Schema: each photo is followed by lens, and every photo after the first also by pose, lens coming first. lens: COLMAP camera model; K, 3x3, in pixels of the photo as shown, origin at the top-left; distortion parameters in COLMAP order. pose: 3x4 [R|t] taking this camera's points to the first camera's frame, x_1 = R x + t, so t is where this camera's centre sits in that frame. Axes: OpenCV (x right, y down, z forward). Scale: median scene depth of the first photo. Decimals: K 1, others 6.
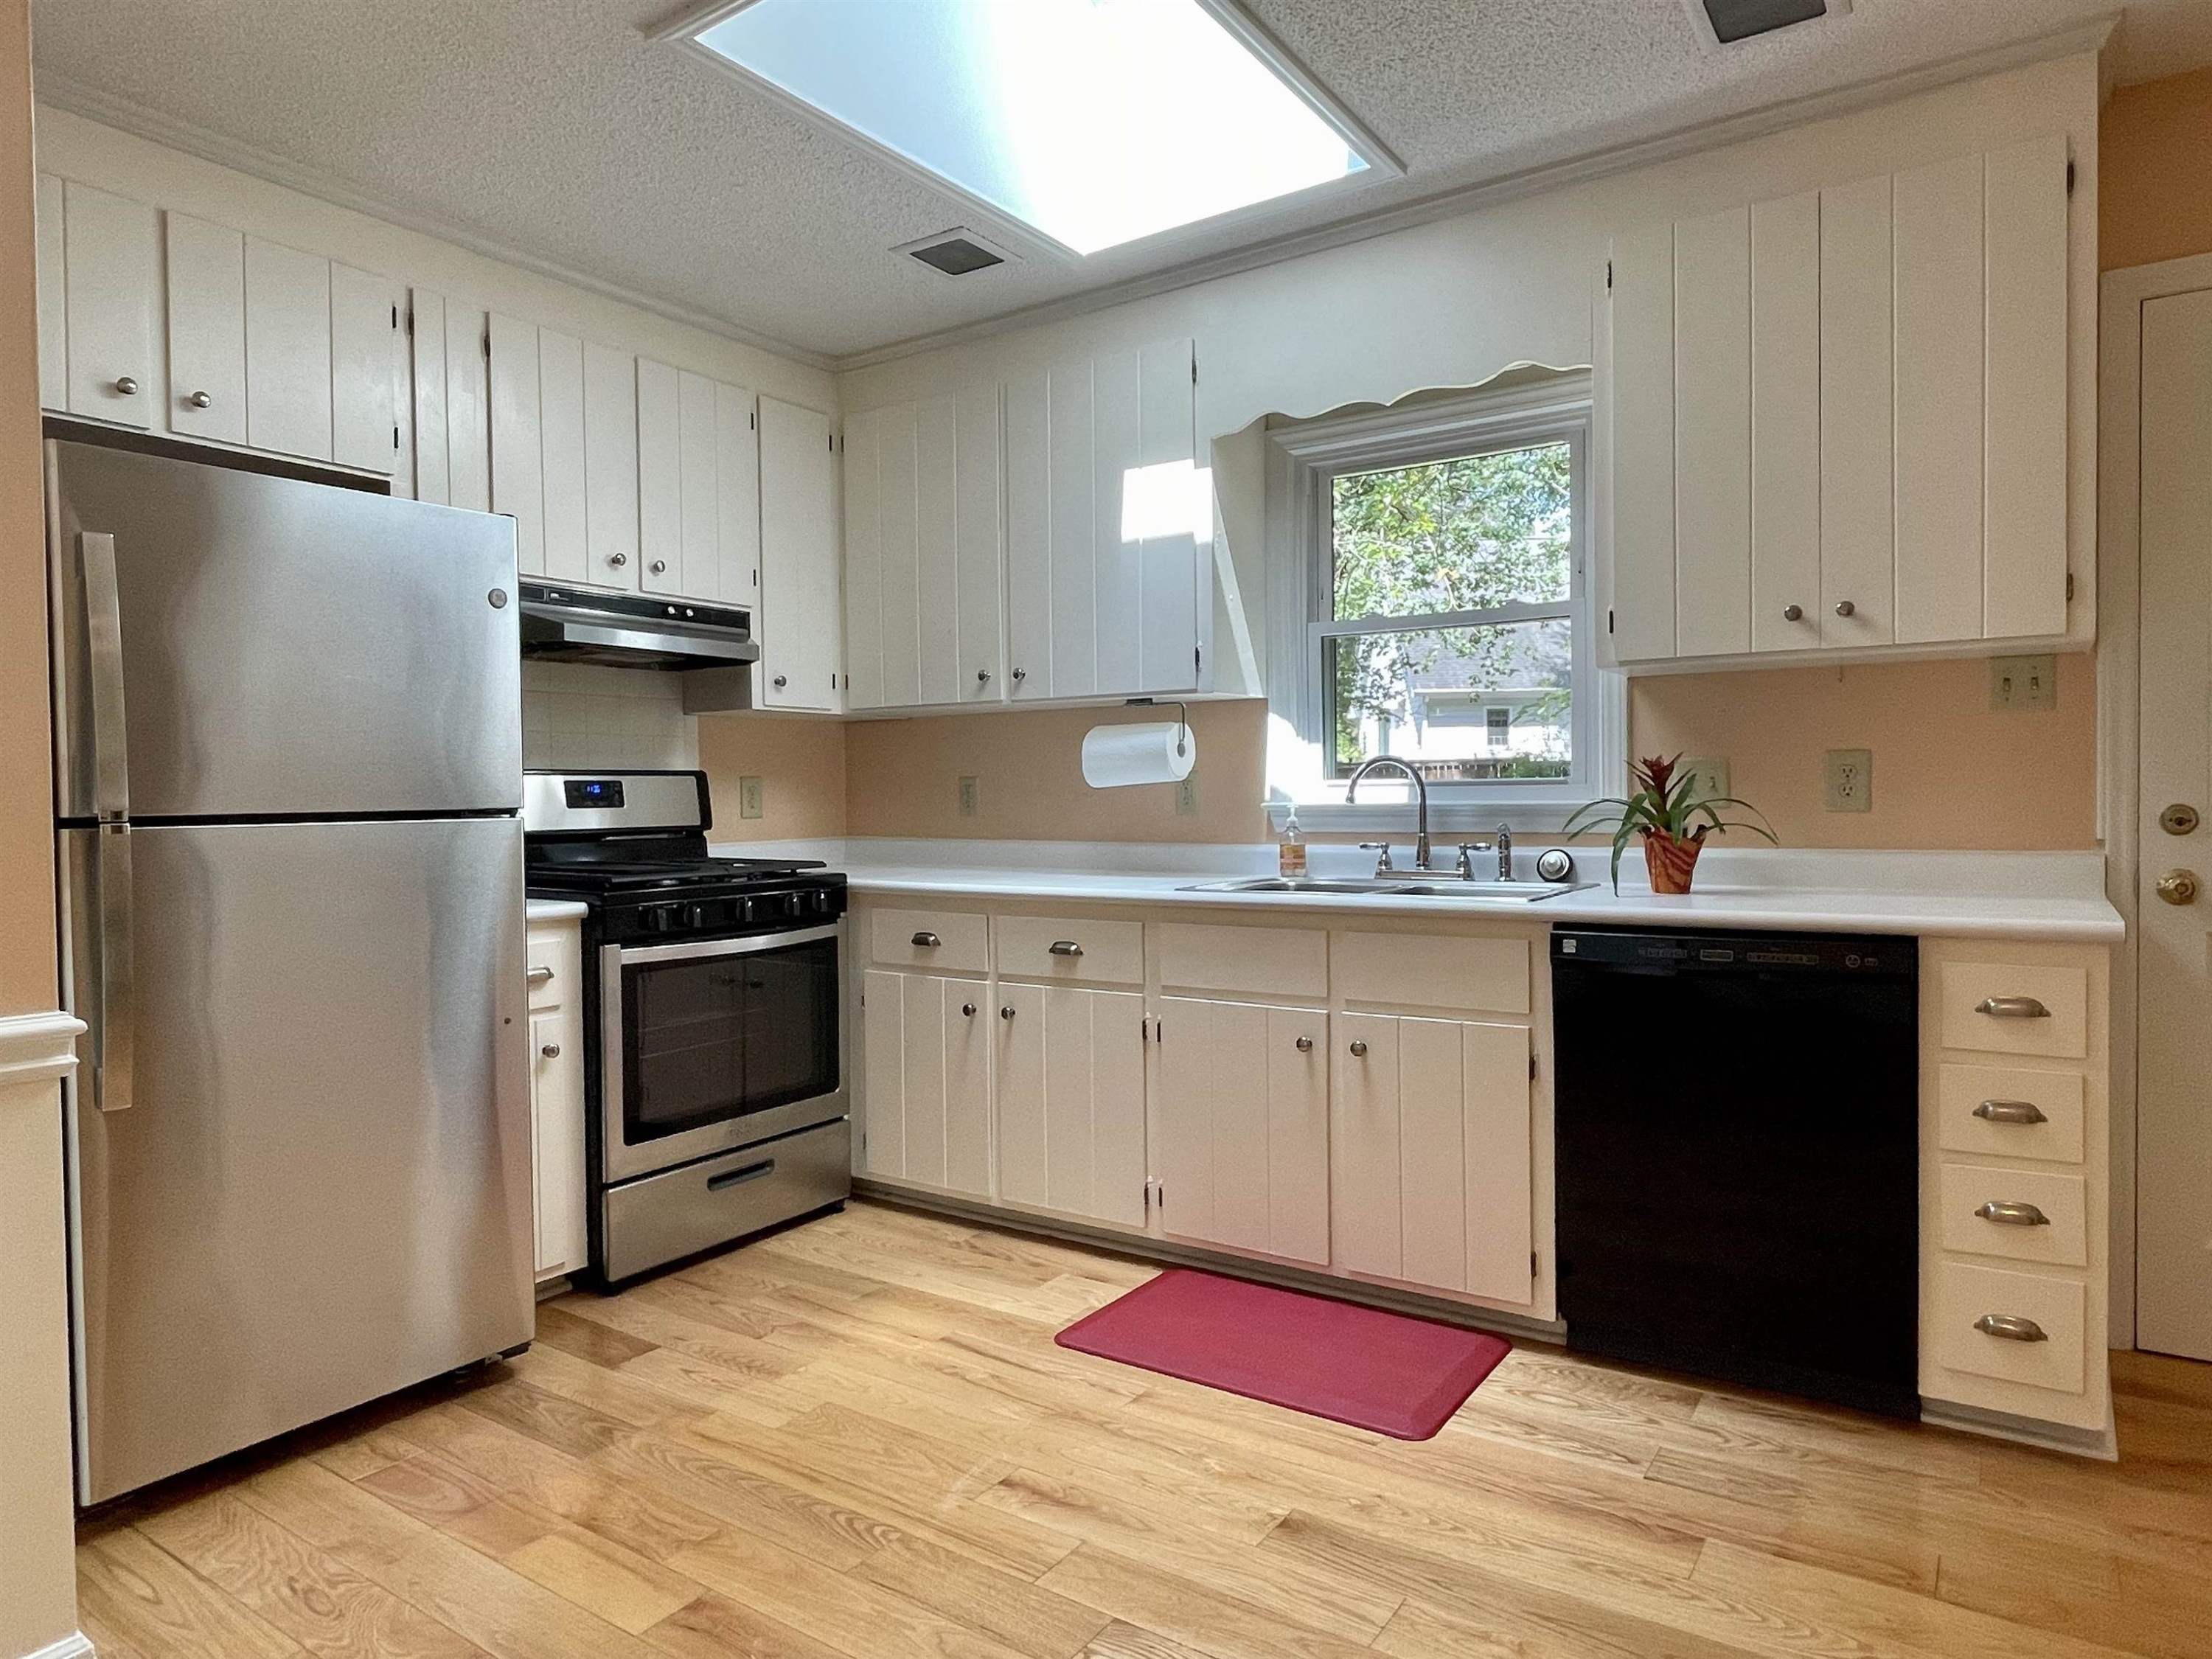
lens RADIAL K [[1350.6, 0, 1104.6], [0, 1350.6, 814.8], [0, 0, 1]] dist [-0.000310, 0.000760]
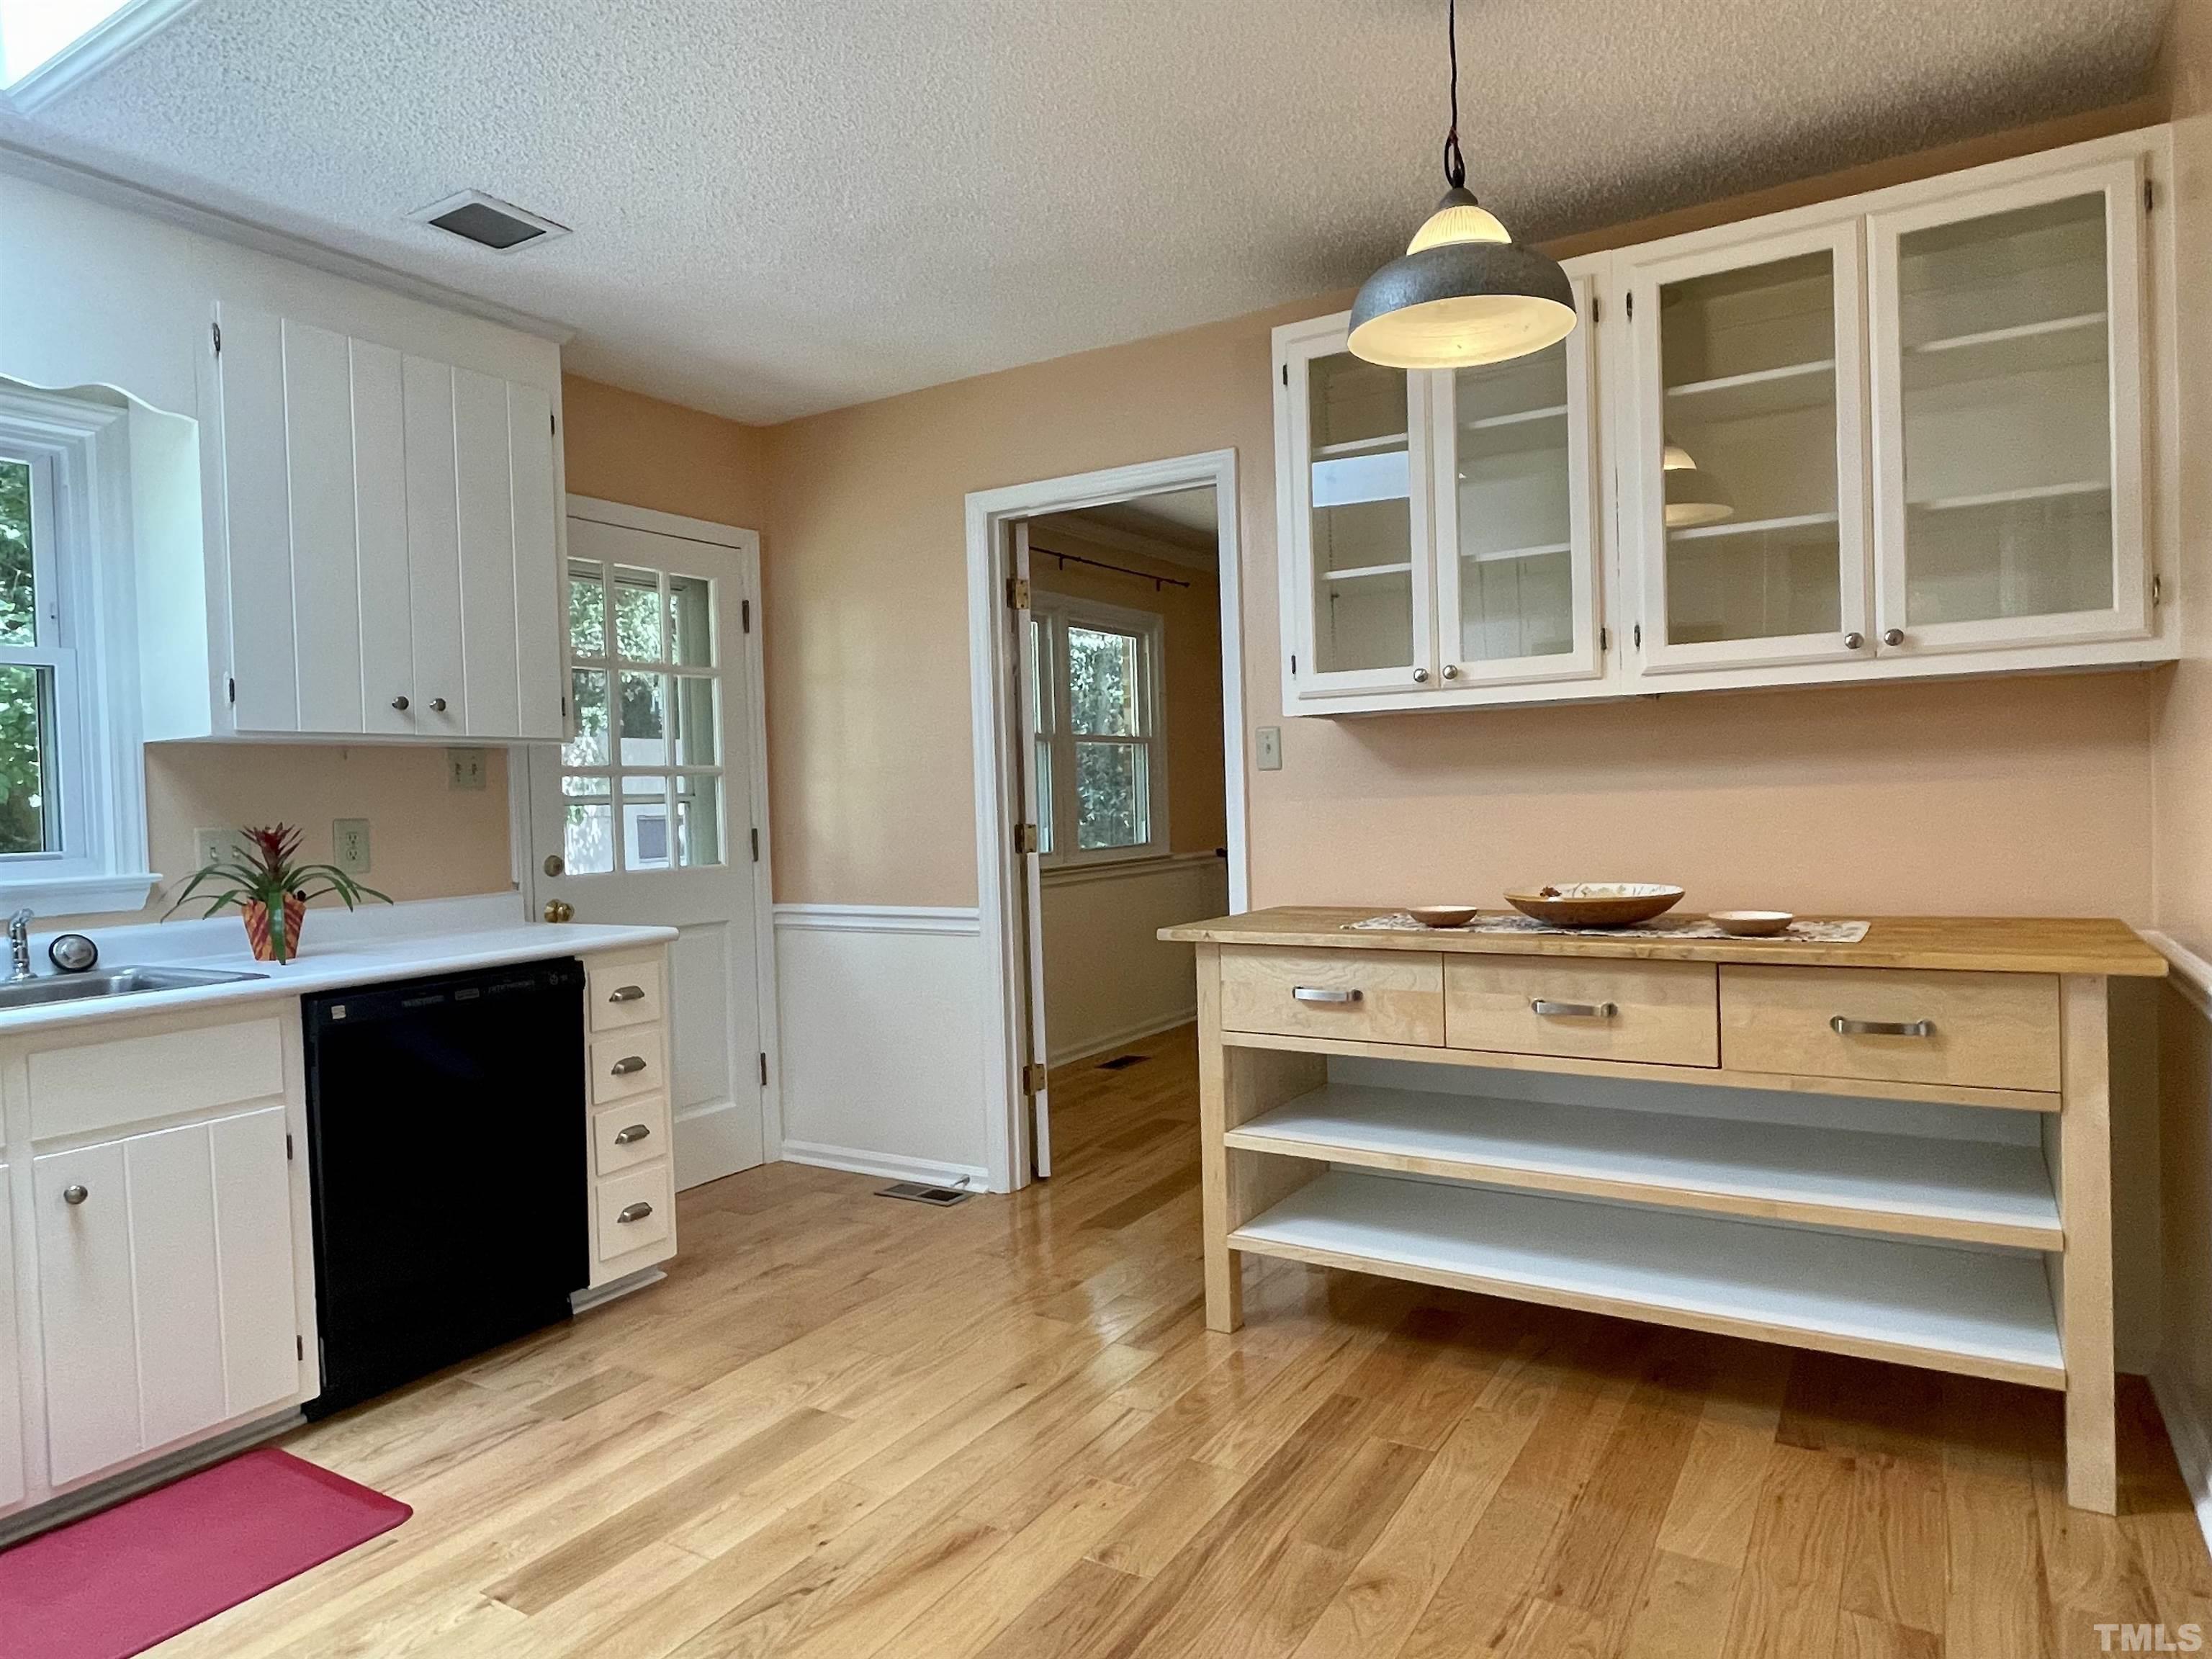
lens RADIAL K [[1345.9, 0, 1104.6], [0, 1345.9, 831.5], [0, 0, 1]] dist [0.001505, -0.000366]
pose [[-0.044532, -0.011487, 0.998942, -0.697387], [0.054317, 0.998427, 0.013903, -0.022125], [-0.997530, 0.054879, -0.043838, 0.459169]]
